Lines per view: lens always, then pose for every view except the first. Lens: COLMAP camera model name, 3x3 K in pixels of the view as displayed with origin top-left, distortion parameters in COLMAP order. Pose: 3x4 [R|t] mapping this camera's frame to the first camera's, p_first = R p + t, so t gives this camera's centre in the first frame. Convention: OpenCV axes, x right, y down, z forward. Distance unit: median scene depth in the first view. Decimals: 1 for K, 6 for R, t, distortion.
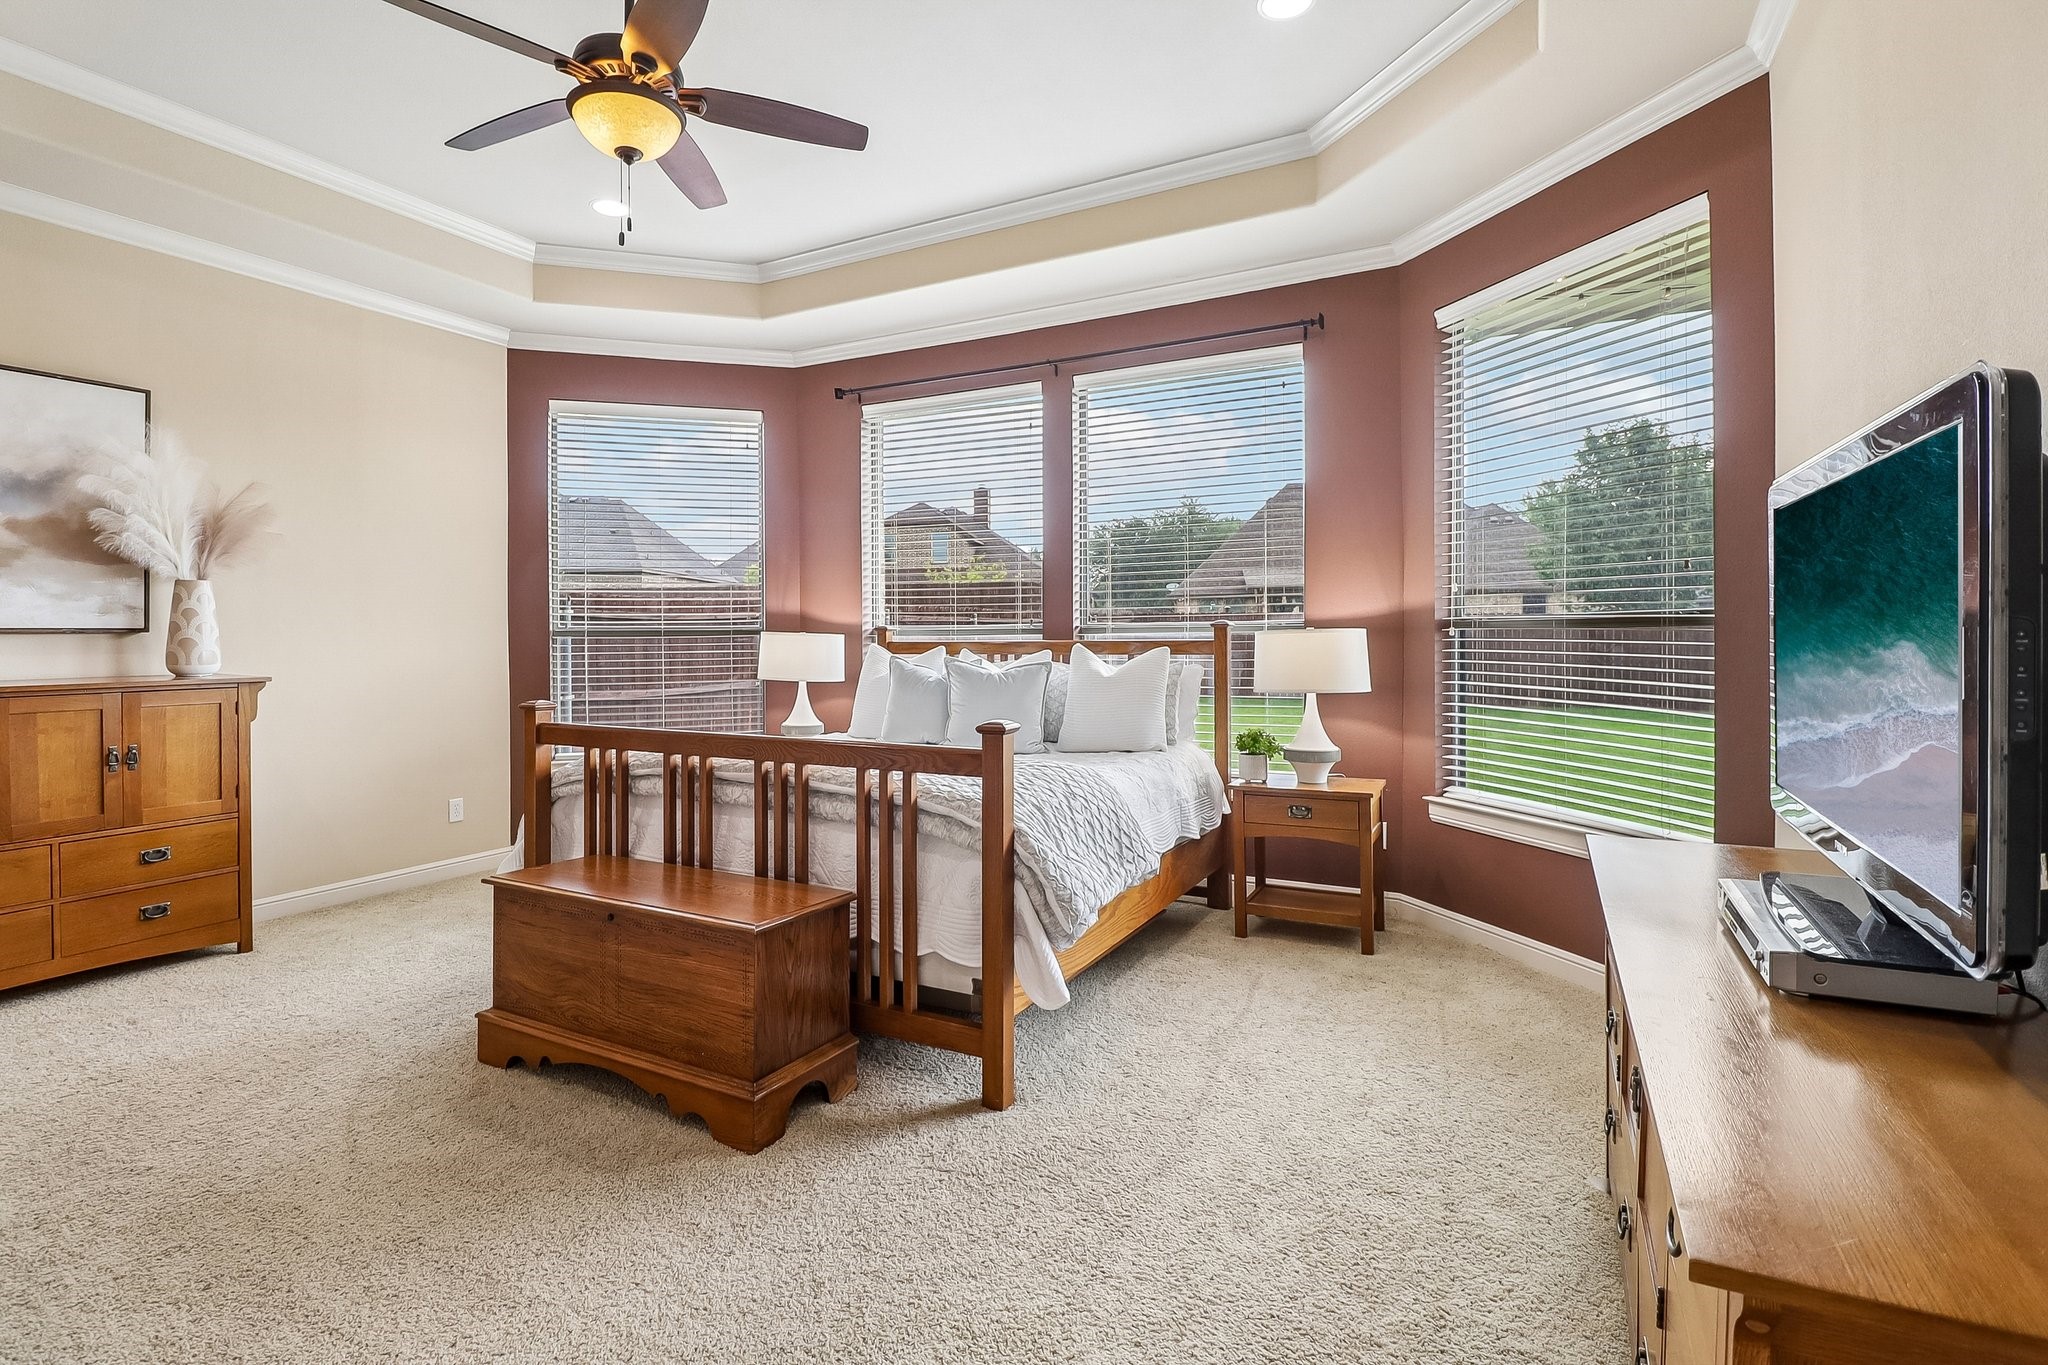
lens RADIAL K [[969.4, 0, 1013.6], [0, 969.4, 636.6], [0, 0, 1]] dist [-0.014130, -0.000527]
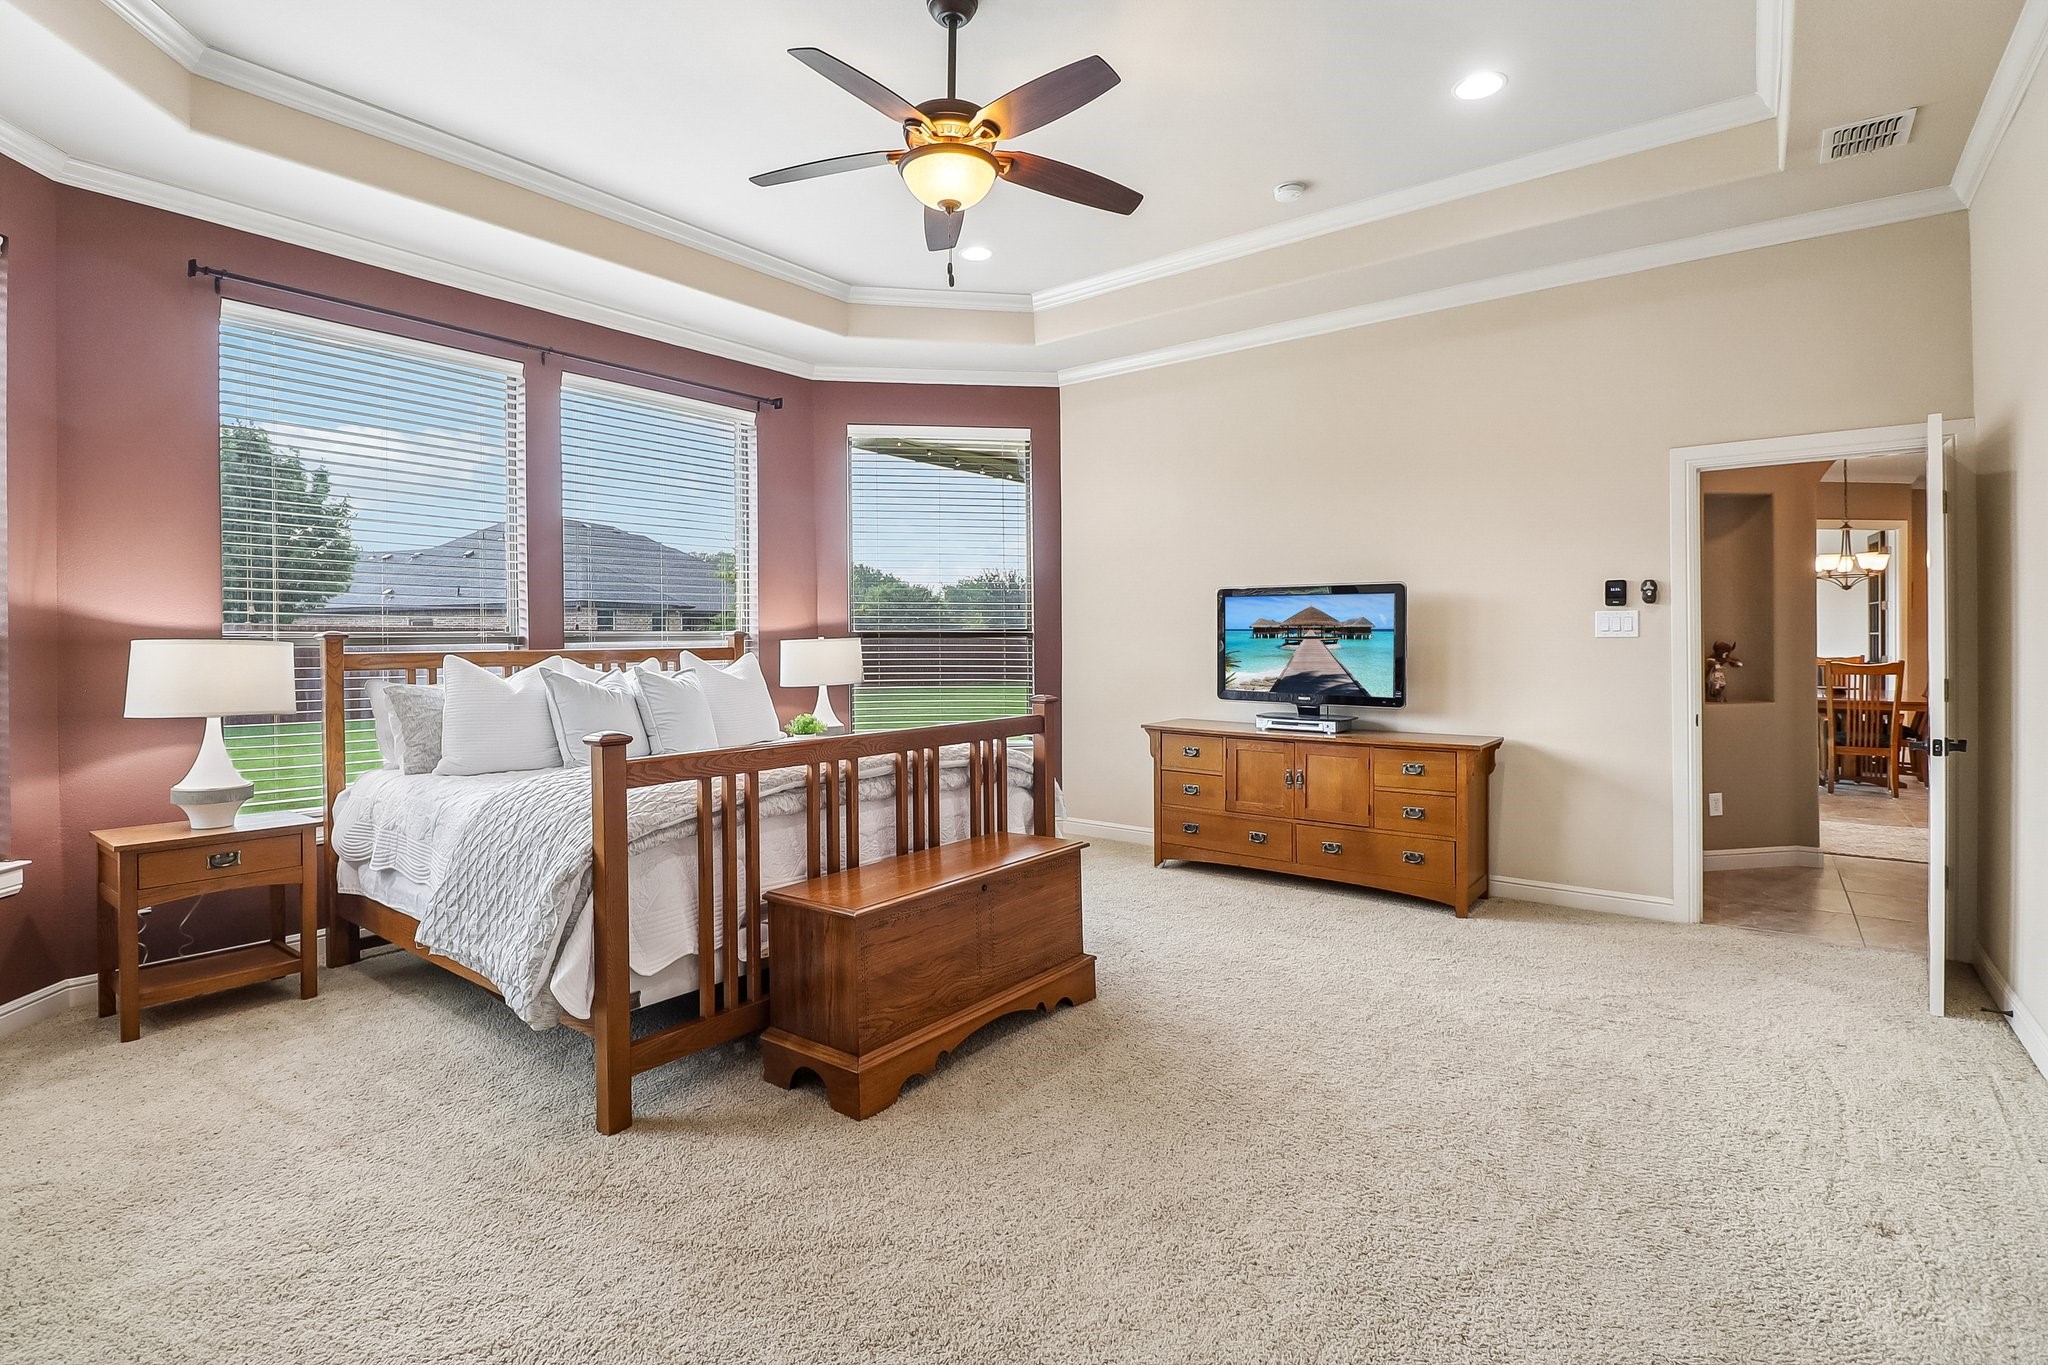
lens RADIAL K [[969.4, 0, 1013.6], [0, 969.4, 636.6], [0, 0, 1]] dist [-0.014130, -0.000527]
pose [[0.170886, 0.006508, 0.985269, -1.167157], [0.007234, 0.999943, -0.007859, 0.003527], [-0.985264, 0.008471, 0.170829, 0.585655]]
